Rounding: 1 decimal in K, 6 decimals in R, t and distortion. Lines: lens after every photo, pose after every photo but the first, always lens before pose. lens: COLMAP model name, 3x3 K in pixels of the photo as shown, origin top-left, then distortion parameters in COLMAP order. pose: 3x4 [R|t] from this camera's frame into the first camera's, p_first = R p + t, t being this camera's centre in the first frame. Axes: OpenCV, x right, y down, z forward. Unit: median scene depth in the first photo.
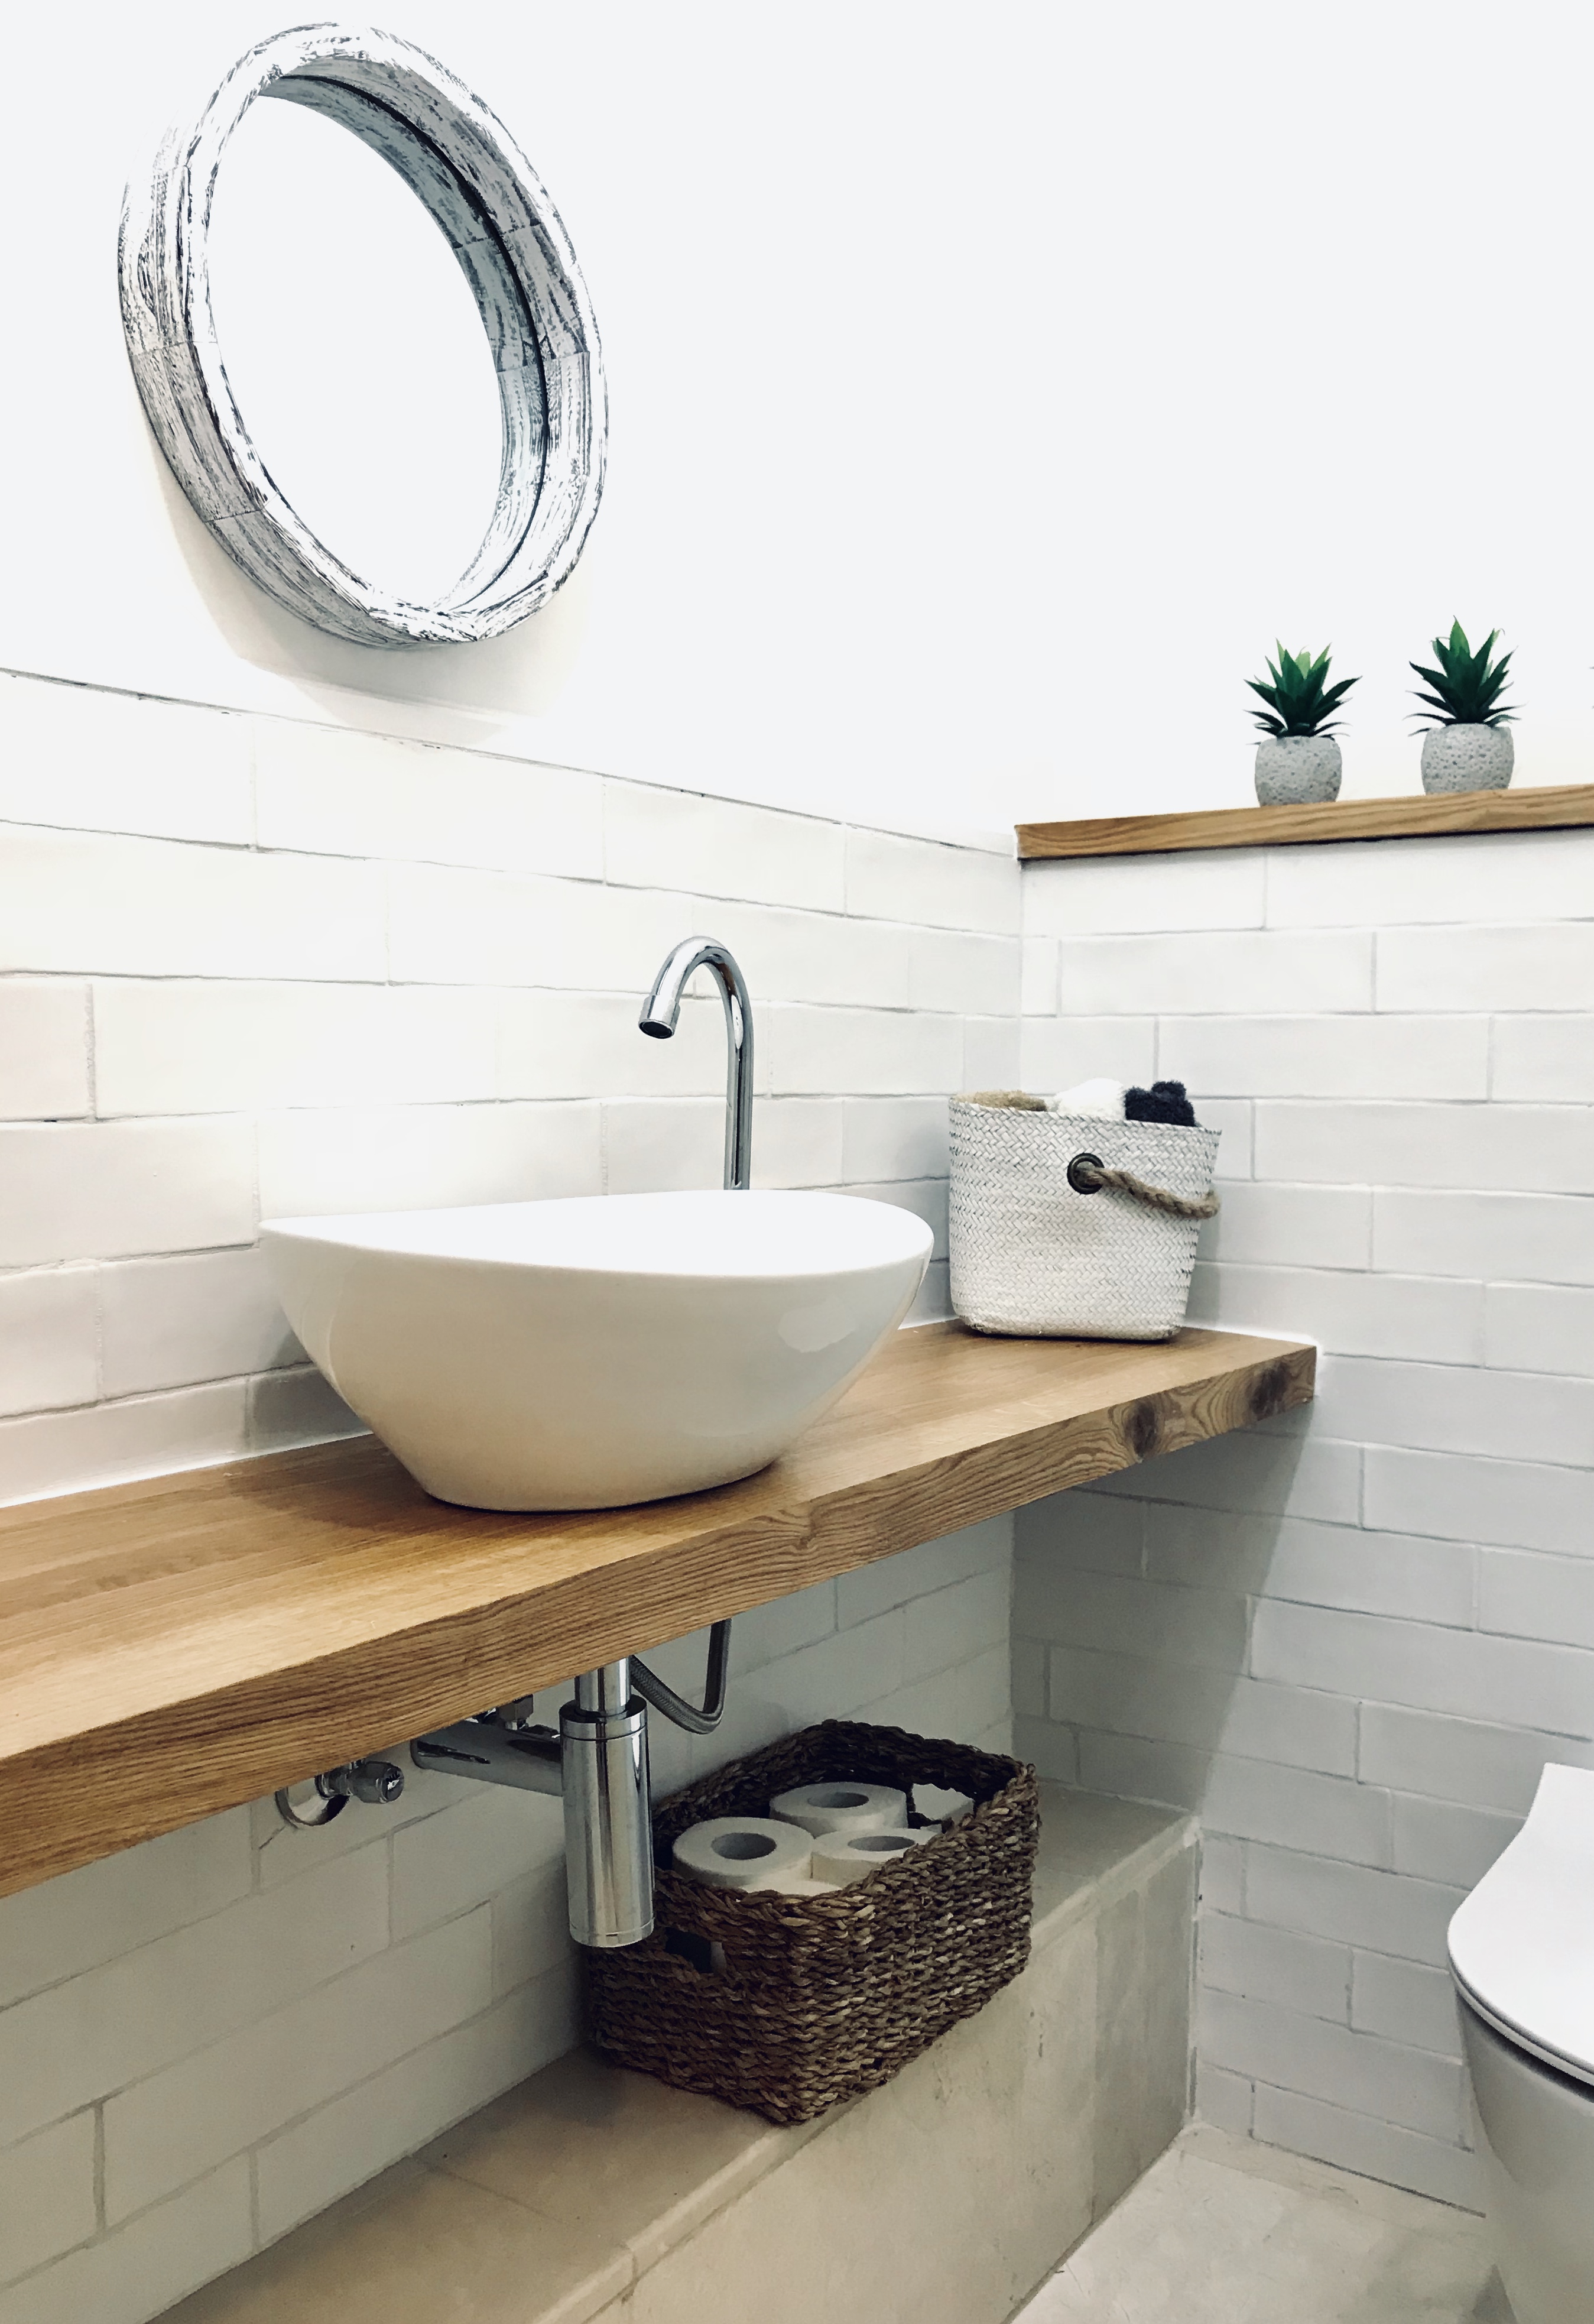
lens RADIAL K [[1953.9, 0, 858.2], [0, 1953.9, 1186.1], [0, 0, 1]] dist [0.004256, 0.020515]
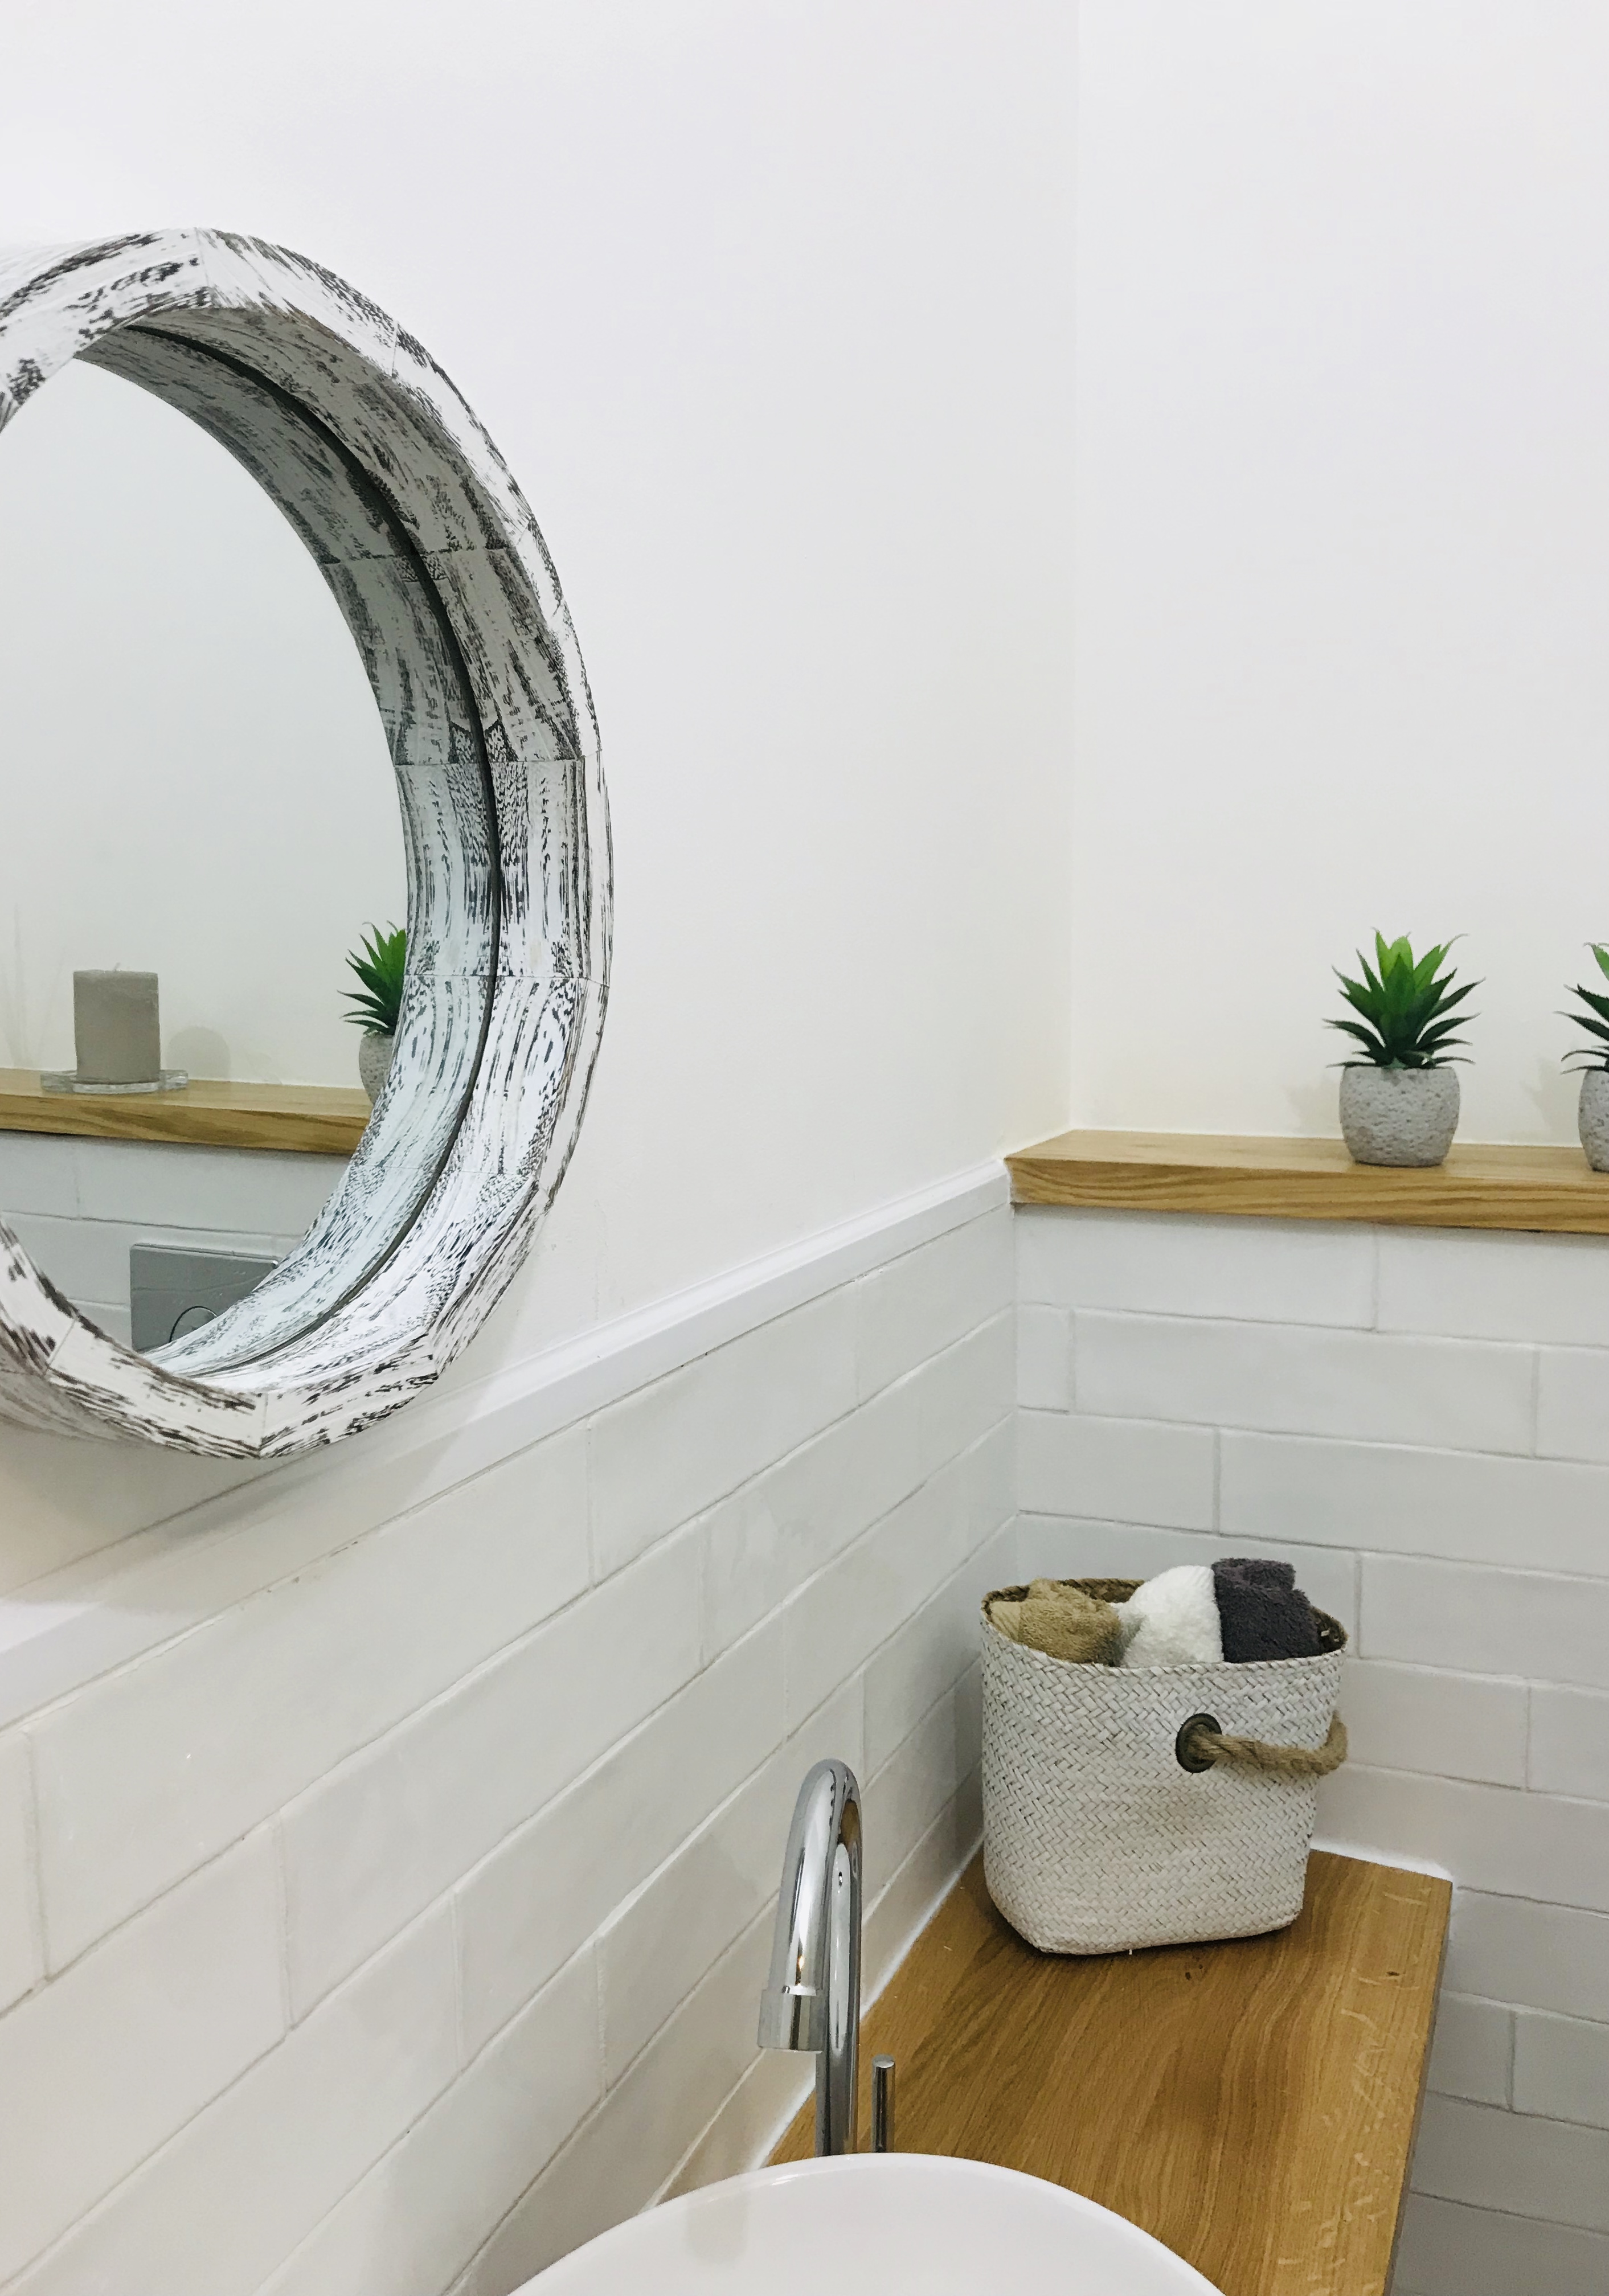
lens RADIAL K [[1879.2, 0, 799.5], [0, 1879.2, 1116.6], [0, 0, 1]] dist [0.011321, 0.002889]
pose [[0.983040, -0.040973, 0.178756, -0.175947], [0.030413, 0.997648, 0.061425, -0.354764], [-0.180852, -0.054947, 0.981974, 0.462786]]
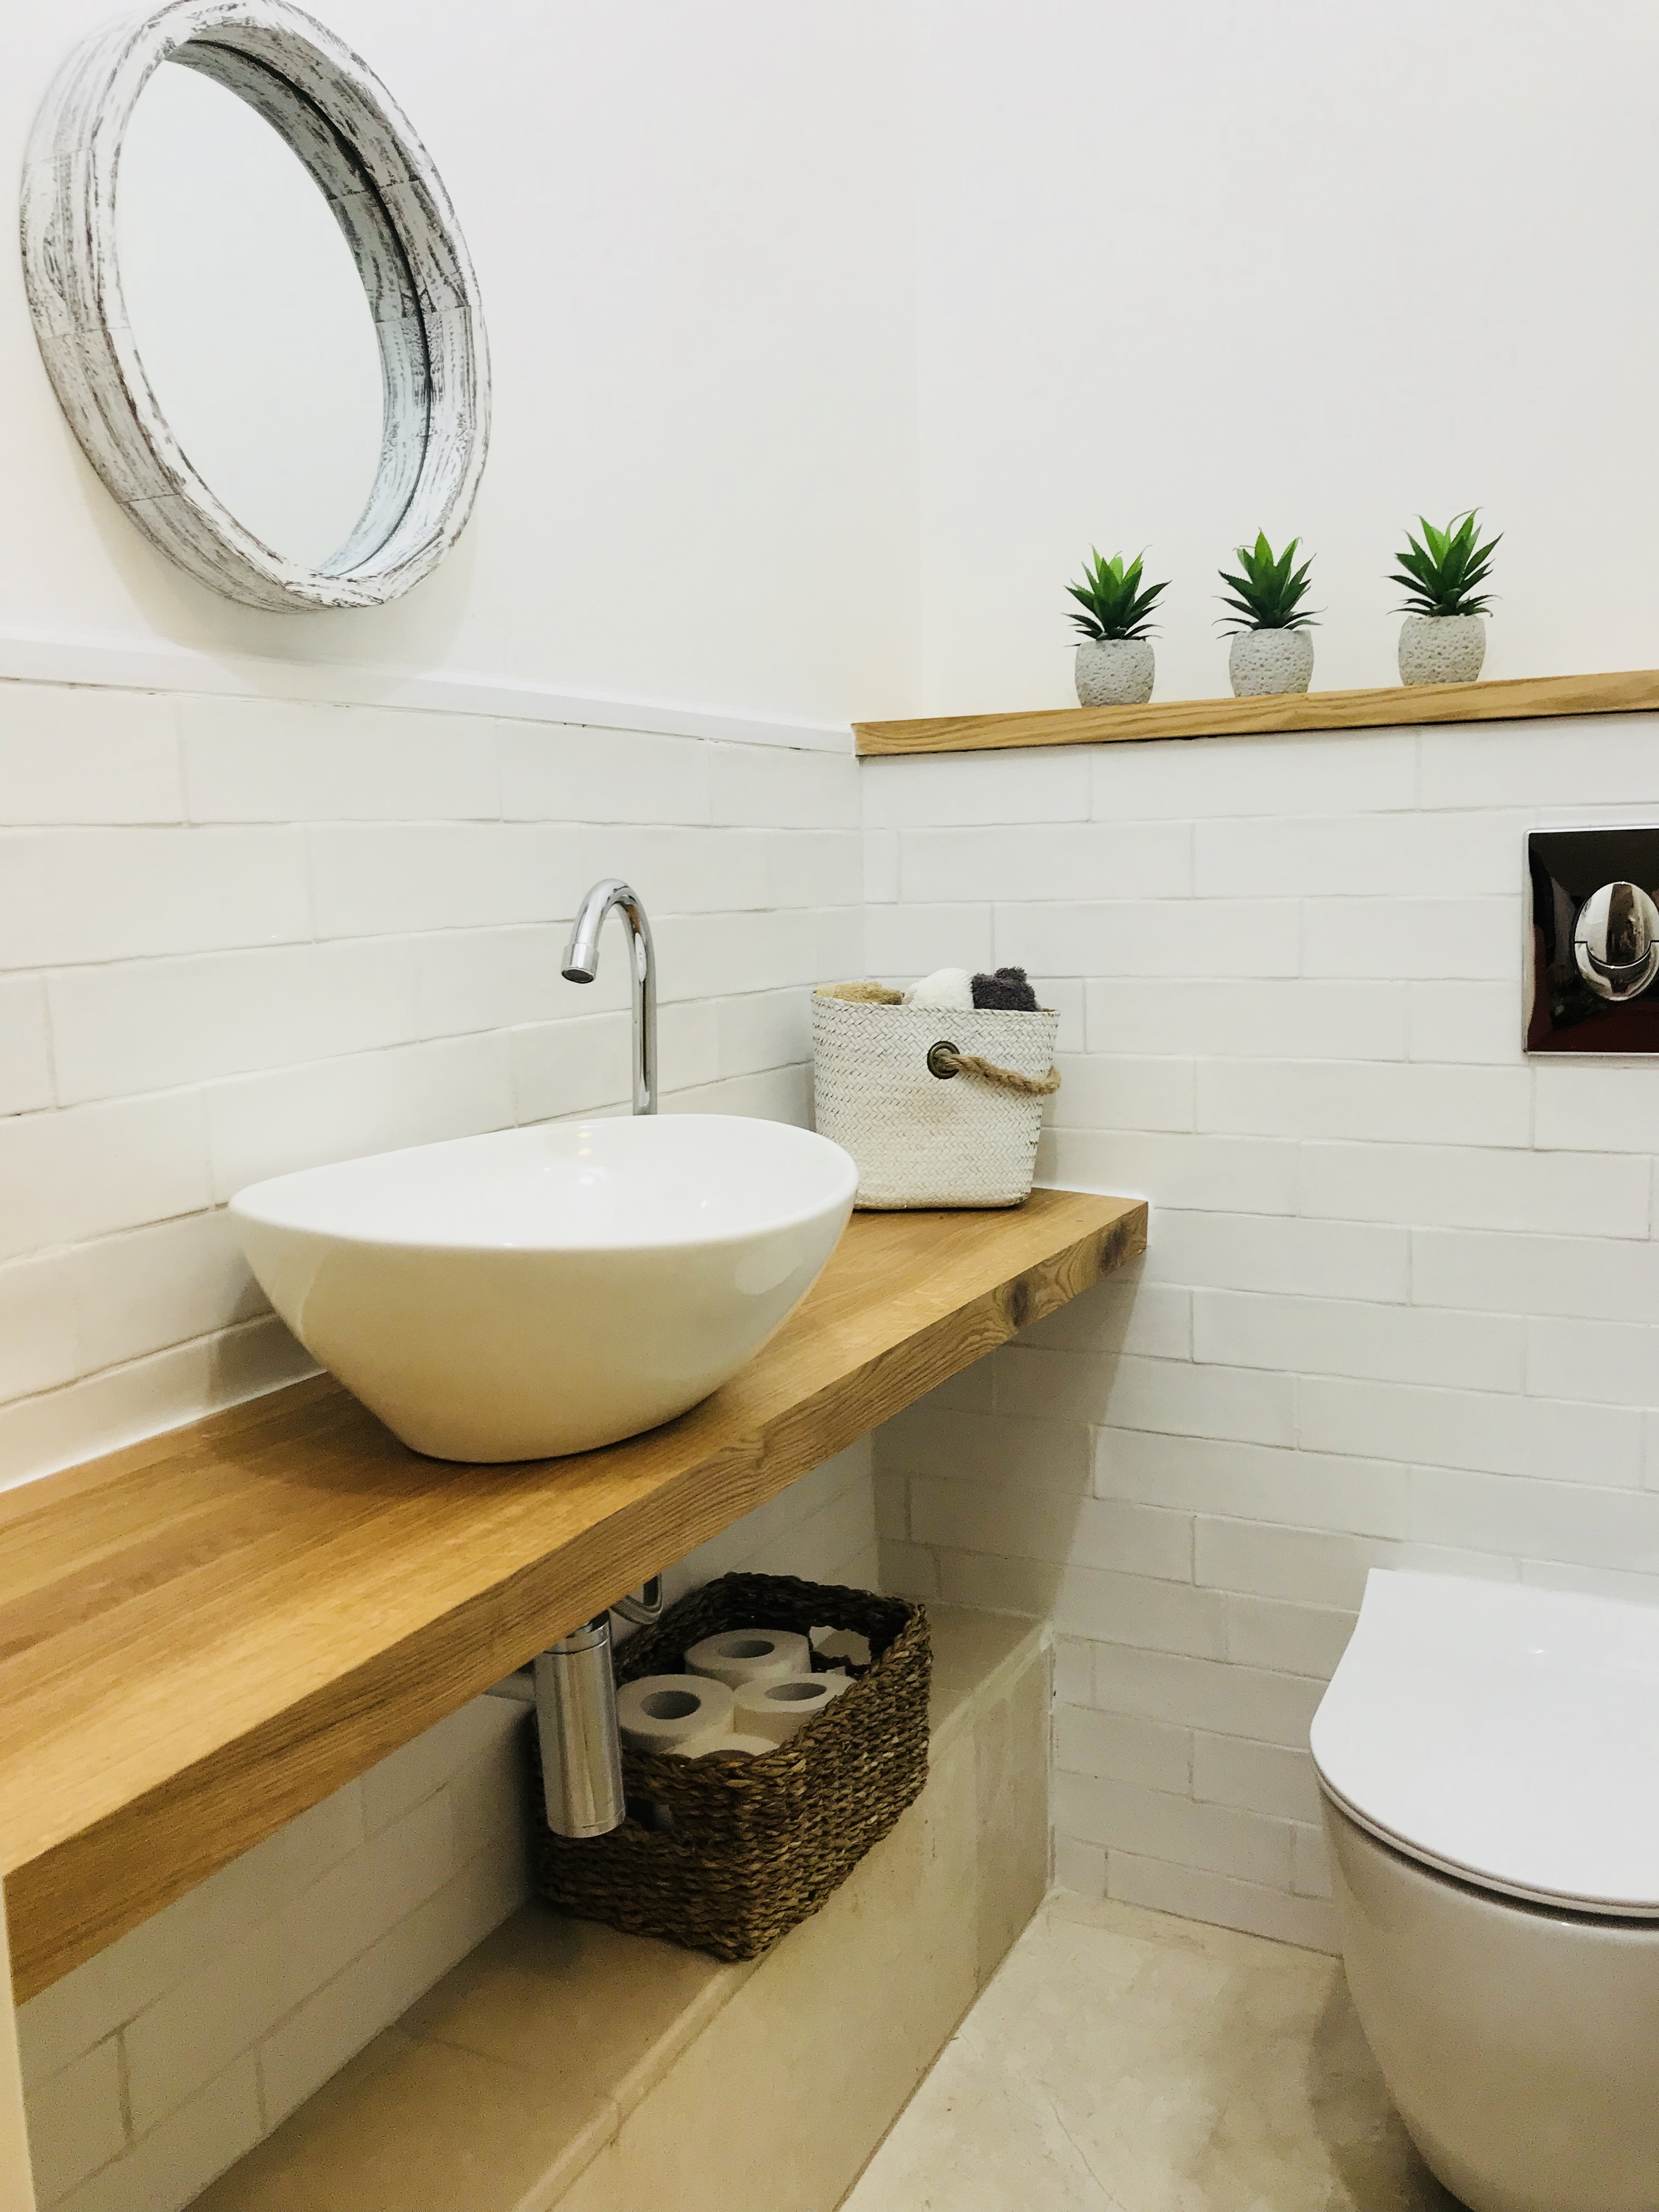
lens RADIAL K [[1809.1, 0, 803.6], [0, 1809.1, 1100.1], [0, 0, 1]] dist [0.011498, 0.010043]
pose [[0.993744, -0.046238, 0.101665, -0.079937], [0.039234, 0.996786, 0.069848, -0.072437], [-0.104567, -0.065422, 0.992364, 0.015600]]
